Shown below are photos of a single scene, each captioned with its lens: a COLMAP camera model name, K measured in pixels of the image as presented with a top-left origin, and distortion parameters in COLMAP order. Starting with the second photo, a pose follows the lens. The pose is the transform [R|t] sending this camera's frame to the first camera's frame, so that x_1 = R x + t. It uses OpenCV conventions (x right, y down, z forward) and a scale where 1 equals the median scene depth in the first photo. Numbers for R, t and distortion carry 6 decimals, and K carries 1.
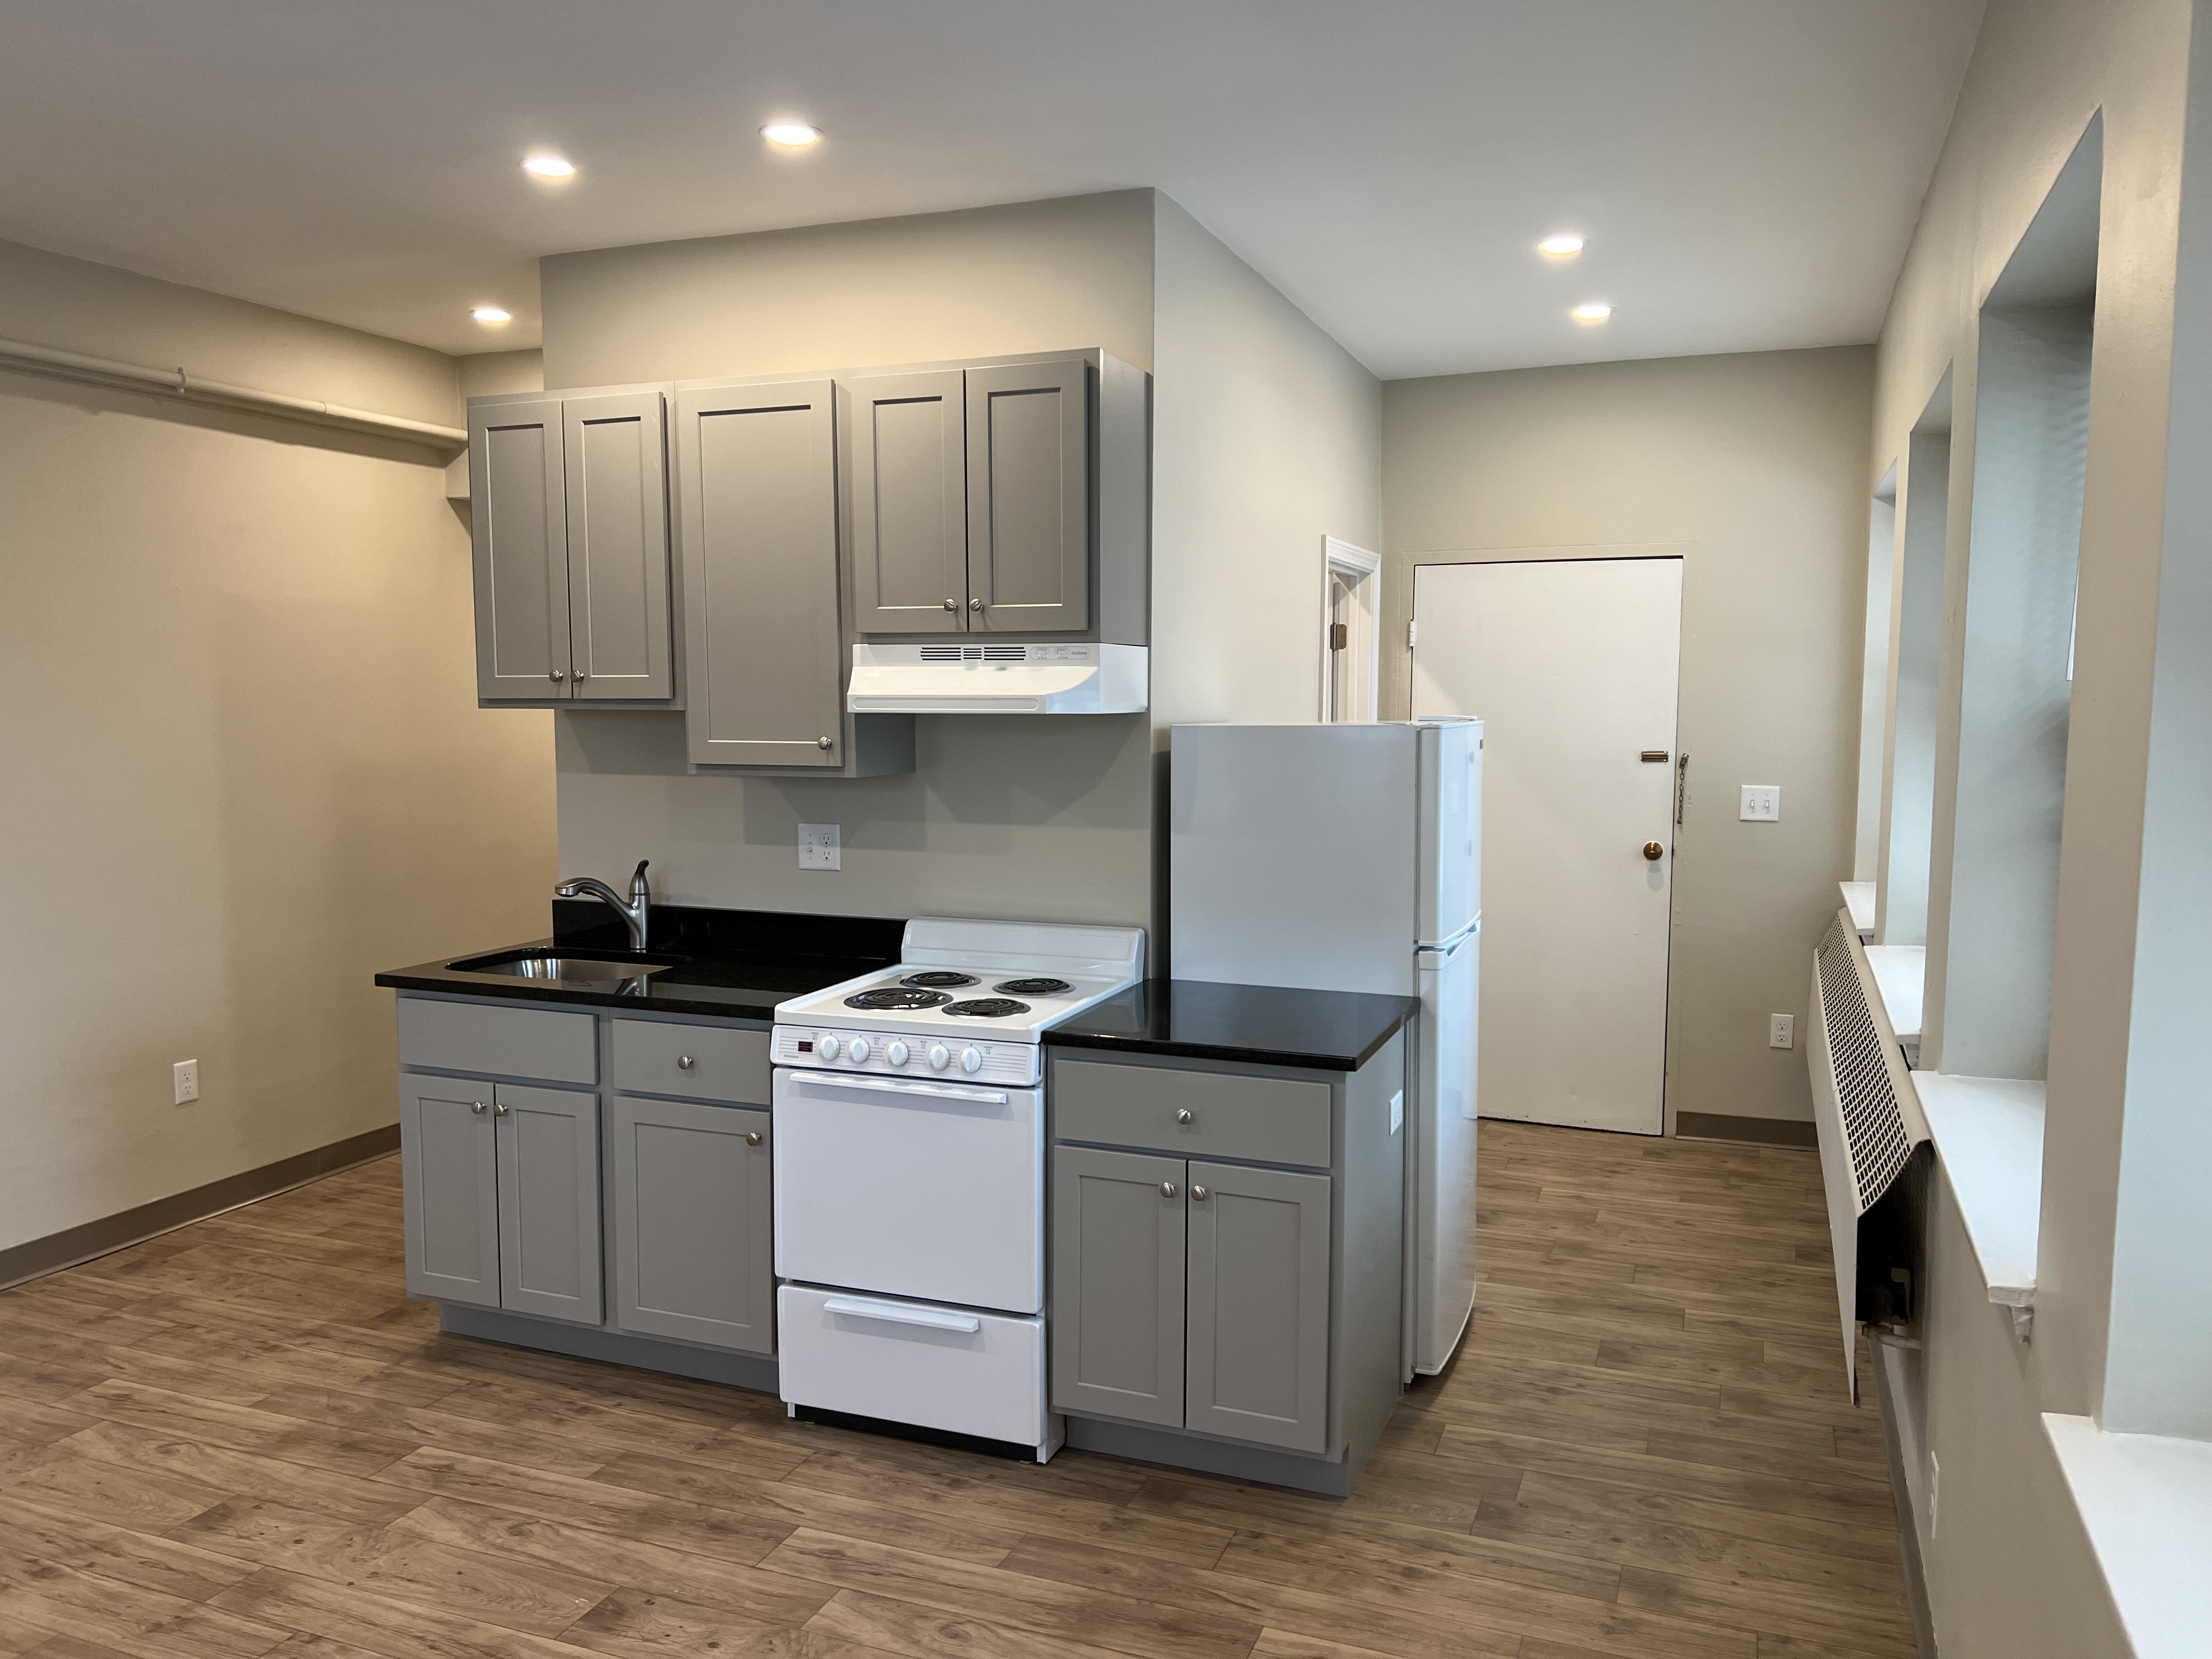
lens RADIAL K [[1642.6, 0, 1091.7], [0, 1642.6, 836.1], [0, 0, 1]] dist [0.043261, -0.049183]
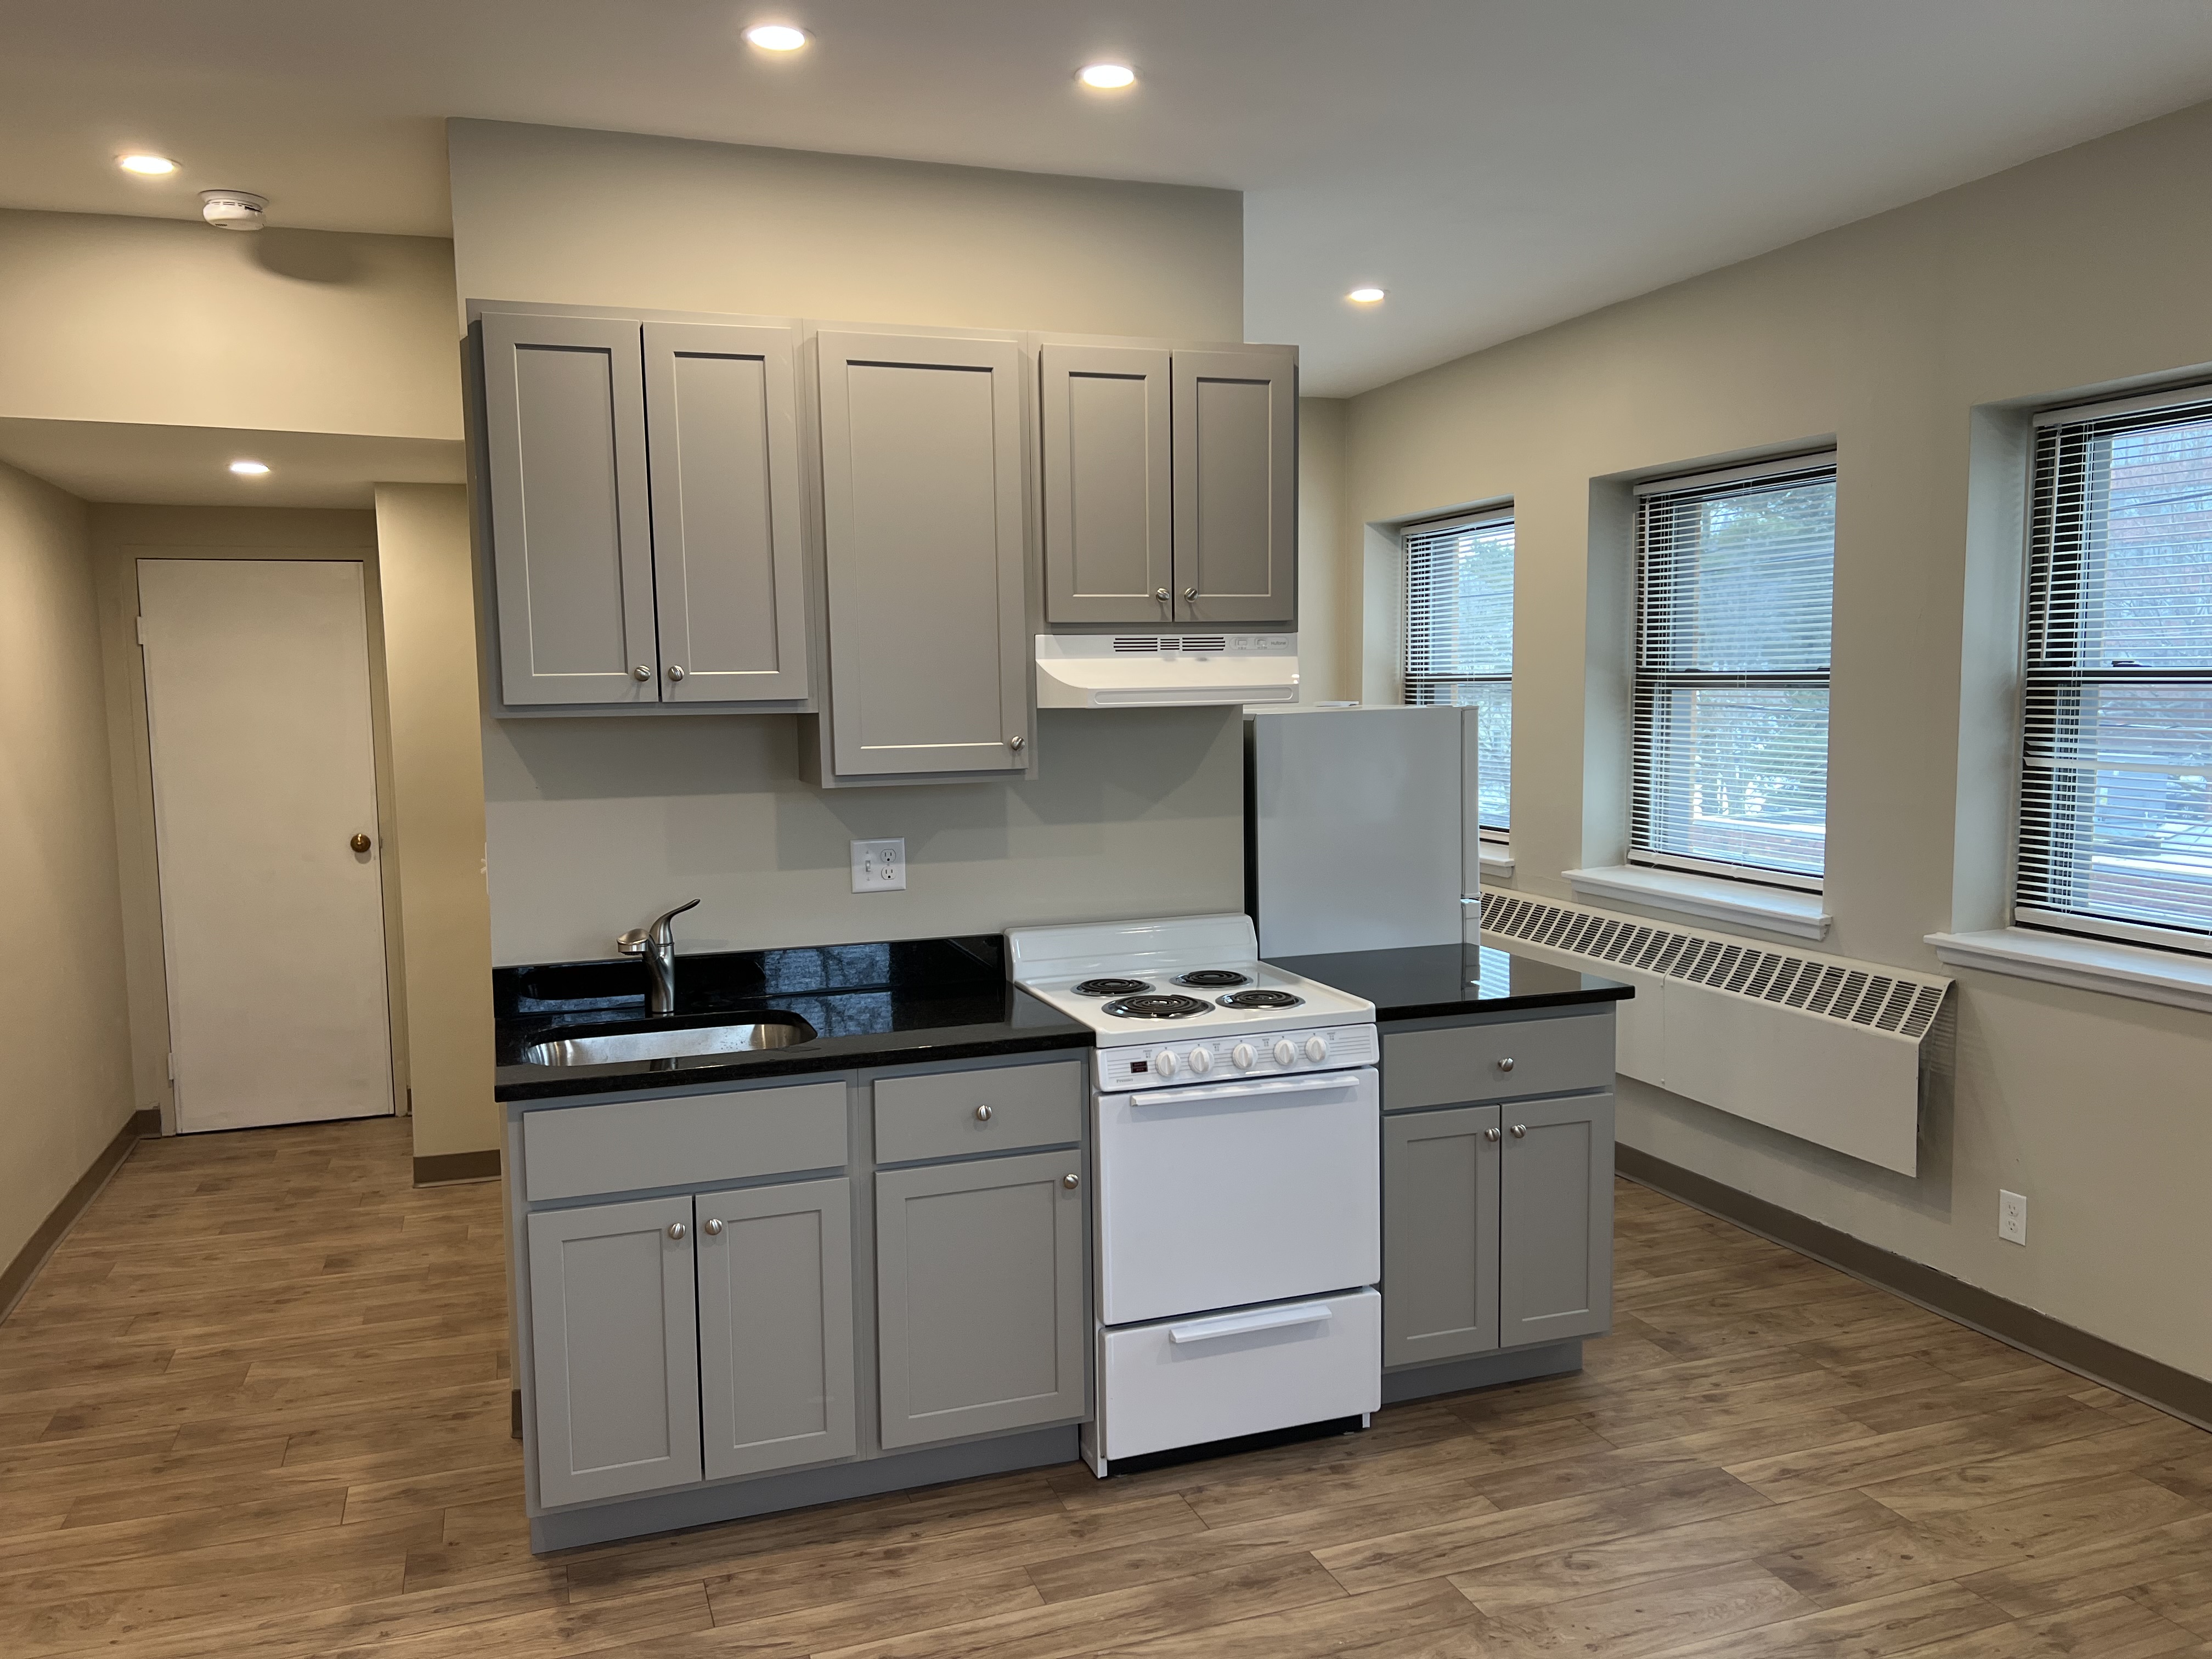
lens RADIAL K [[1642.6, 0, 1095.9], [0, 1642.6, 836.8], [0, 0, 1]] dist [0.043261, -0.049183]
pose [[0.757163, -0.075318, 0.648869, -0.754505], [0.075138, 0.996779, 0.028023, -0.028376], [-0.648890, 0.027537, 0.760384, 0.296782]]
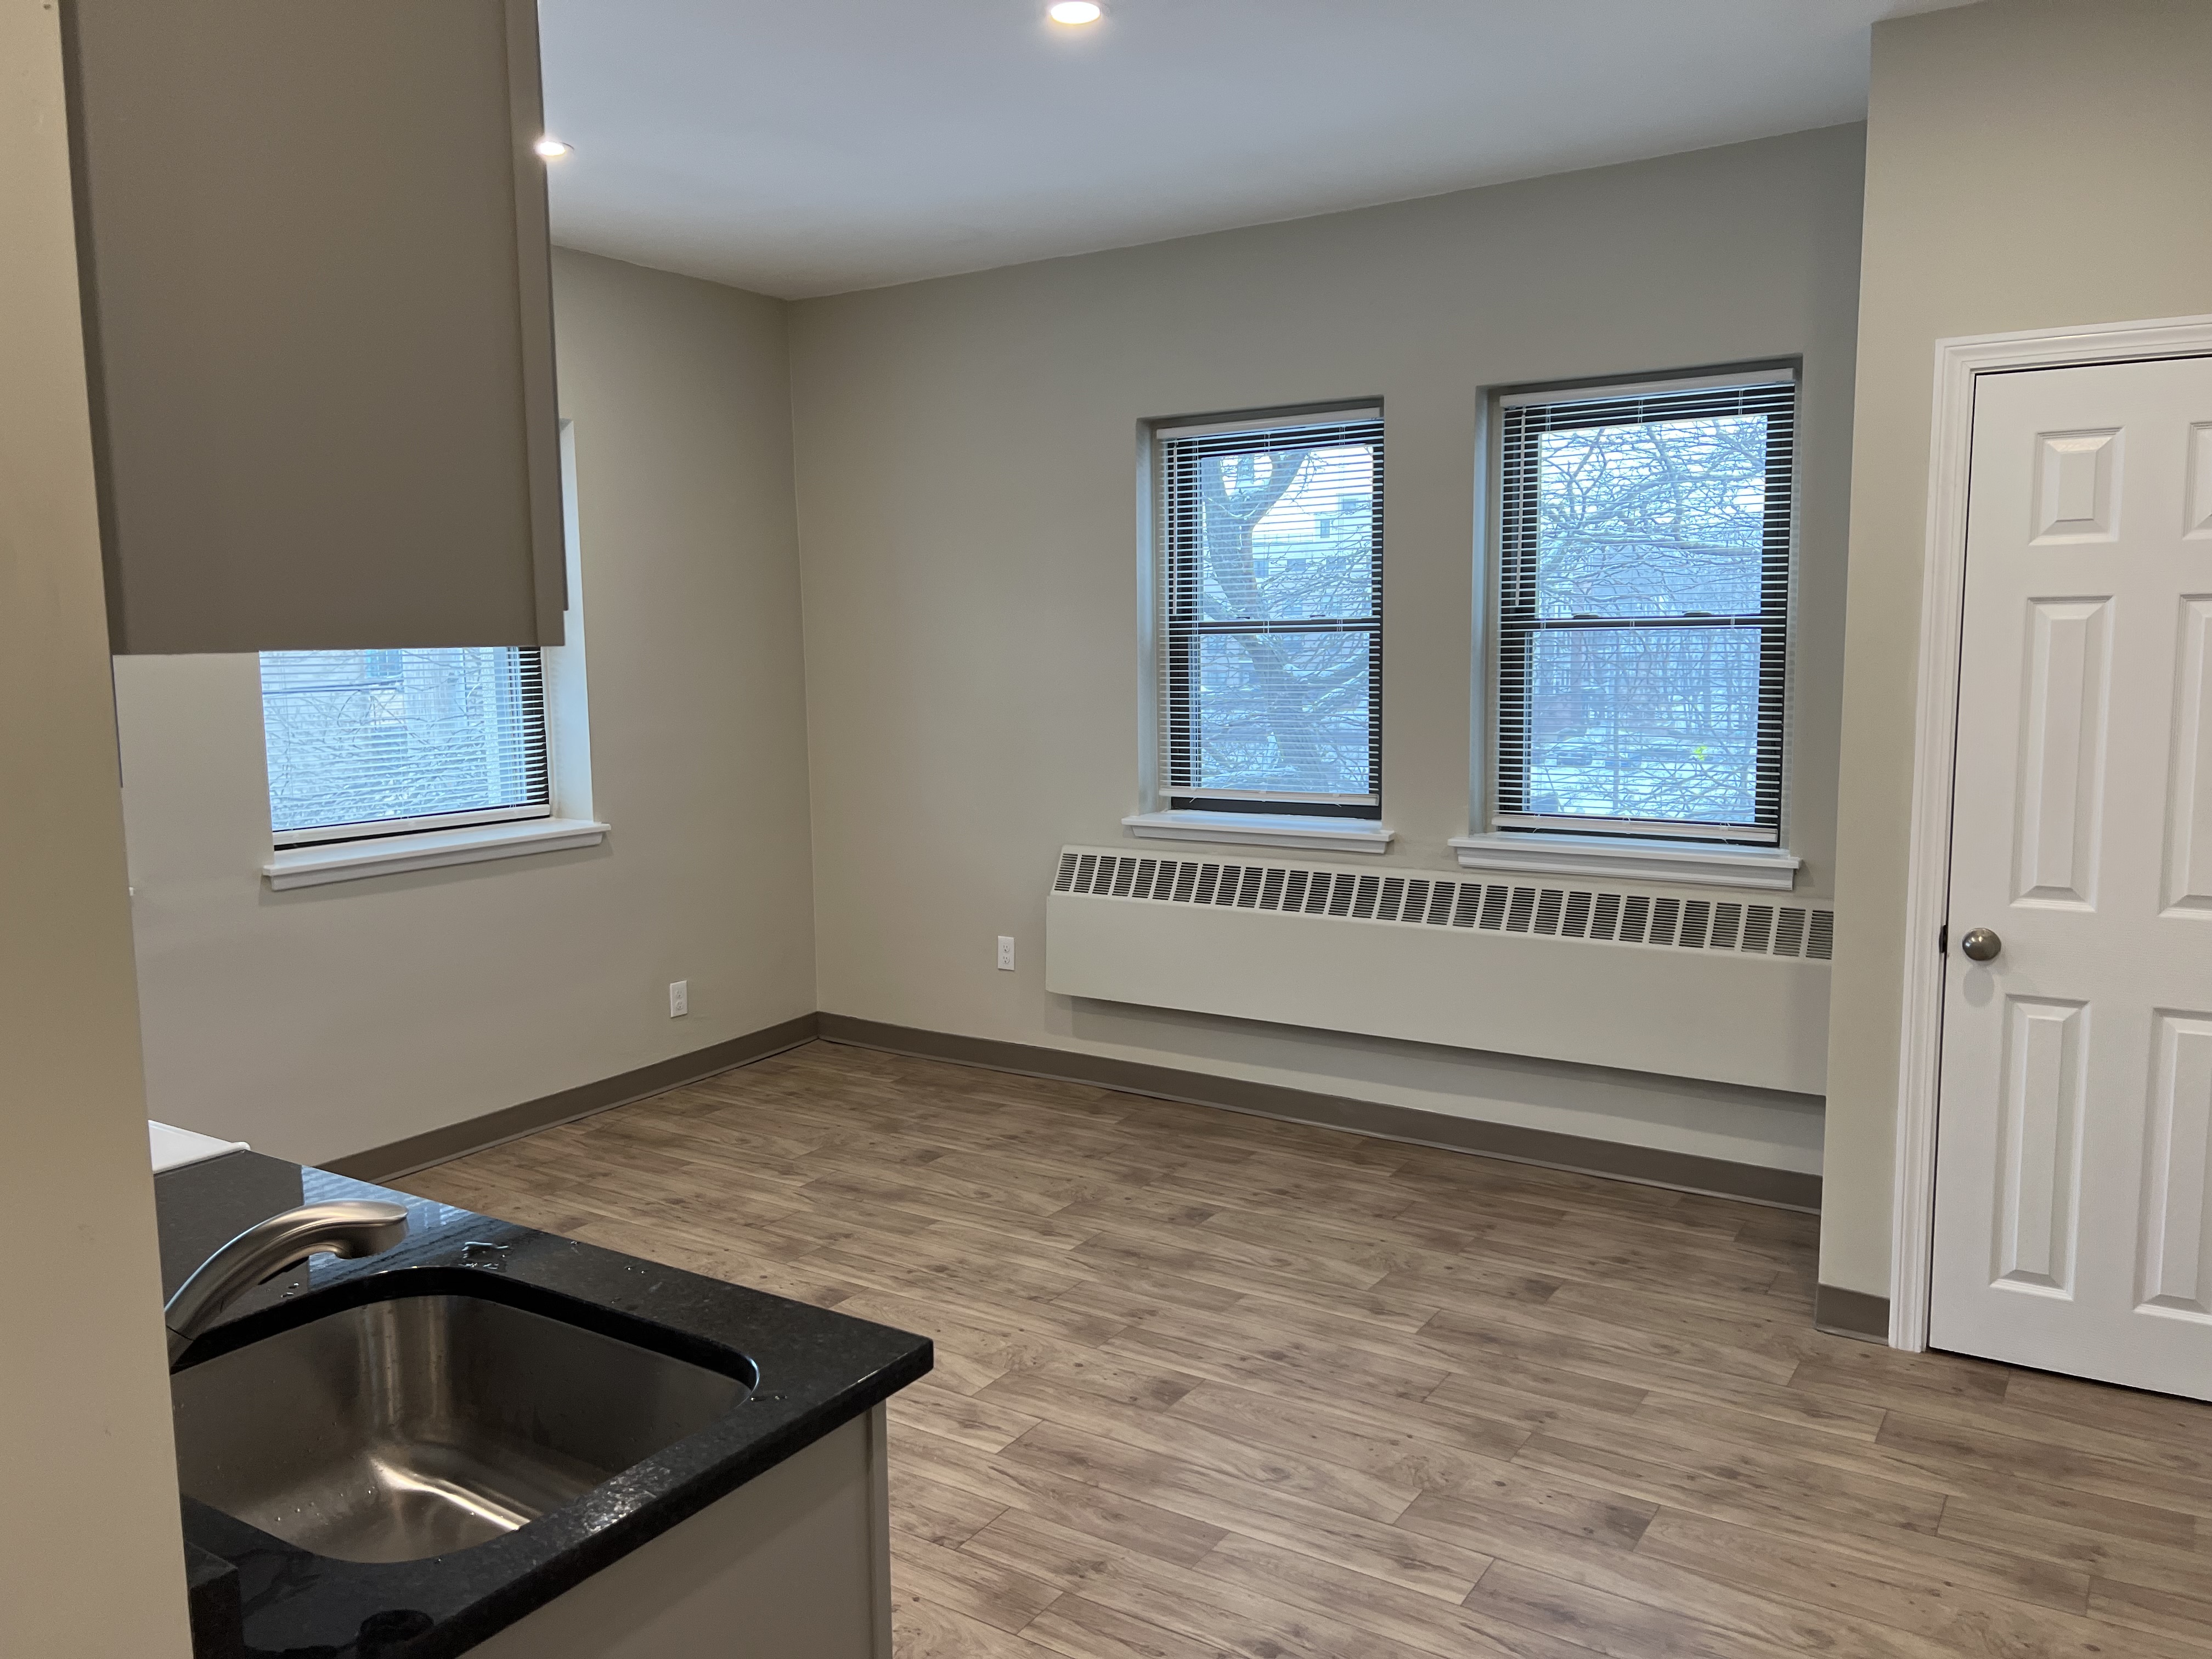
lens RADIAL K [[1642.6, 0, 1105.5], [0, 1642.6, 830.4], [0, 0, 1]] dist [0.043261, -0.049183]
pose [[-0.980109, -0.018433, 0.197601, -0.429484], [0.023006, 0.978412, 0.205380, -0.146979], [-0.197121, 0.205841, -0.958526, 1.859464]]
